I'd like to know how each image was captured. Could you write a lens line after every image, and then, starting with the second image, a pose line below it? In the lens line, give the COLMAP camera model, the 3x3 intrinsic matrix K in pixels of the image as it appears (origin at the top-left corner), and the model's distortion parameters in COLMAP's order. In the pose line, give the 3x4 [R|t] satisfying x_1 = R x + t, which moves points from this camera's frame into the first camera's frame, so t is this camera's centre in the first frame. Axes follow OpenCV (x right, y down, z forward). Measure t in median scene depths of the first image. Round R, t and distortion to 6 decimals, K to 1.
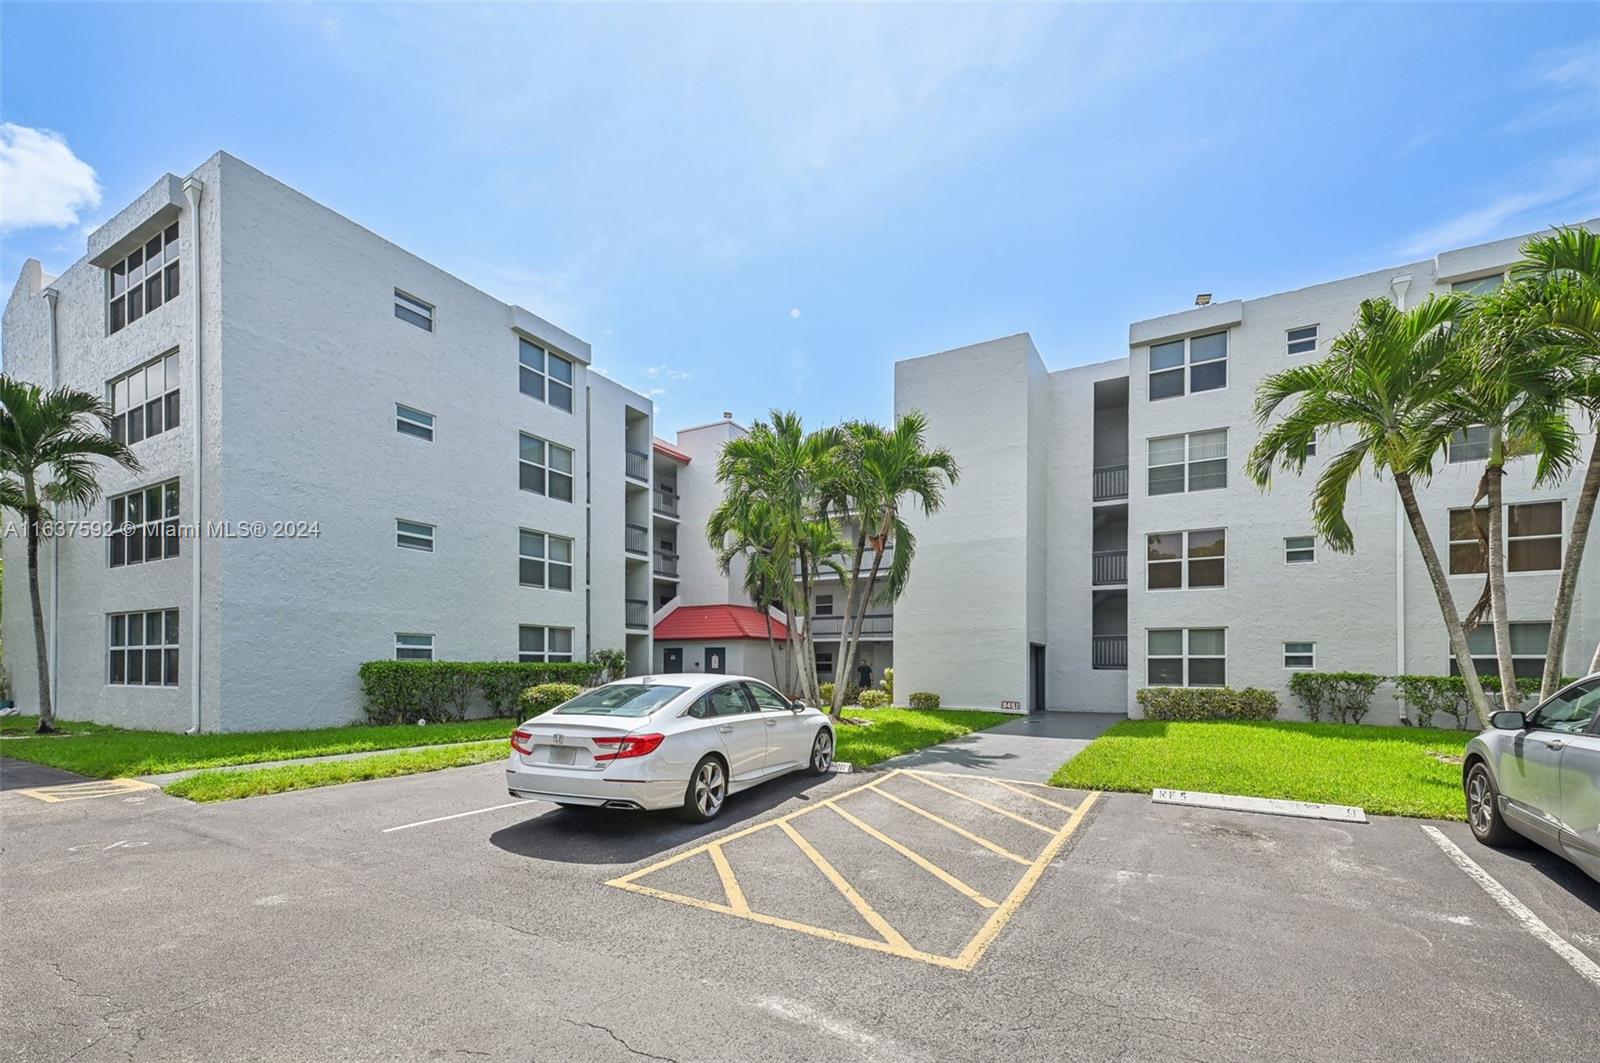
lens RADIAL K [[698.8, 0, 798.7], [0, 698.8, 541.1], [0, 0, 1]] dist [0.001866, -0.000869]
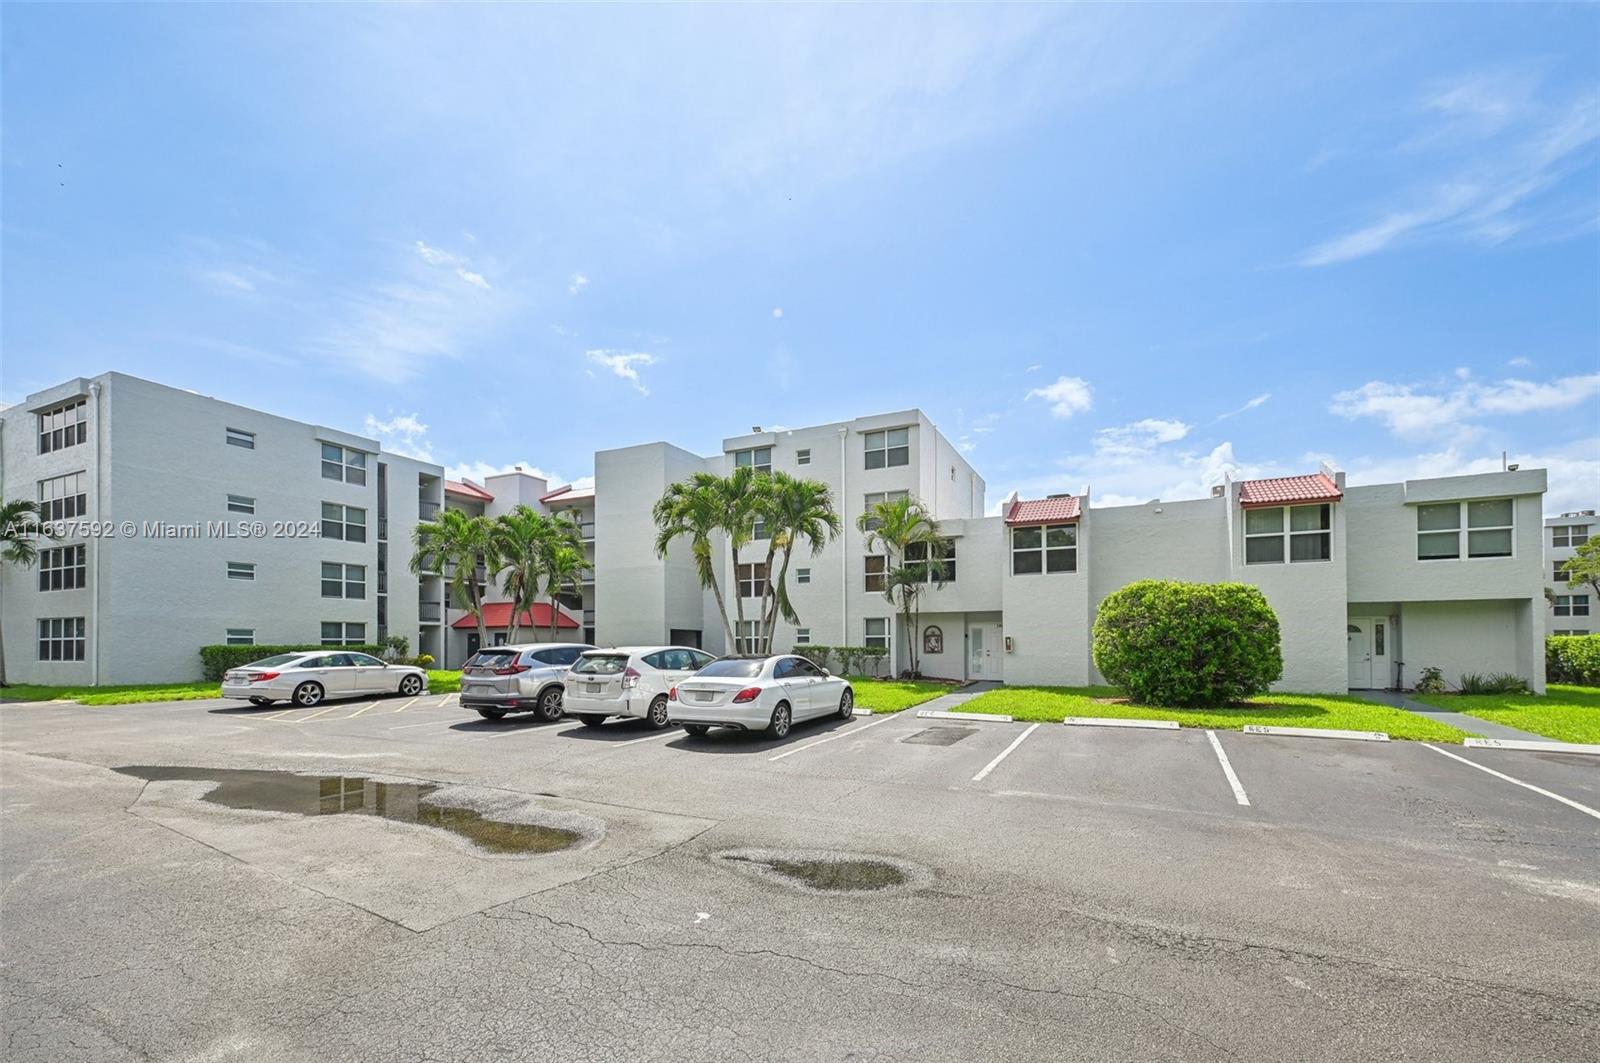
lens RADIAL K [[641.4, 0, 809.0], [0, 641.4, 532.0], [0, 0, 1]] dist [-0.005609, -0.000900]
pose [[0.992202, 0.010459, 0.124198, 0.664675], [-0.011191, 0.999924, 0.005195, -0.134742], [-0.124134, -0.006544, 0.992244, -0.748437]]
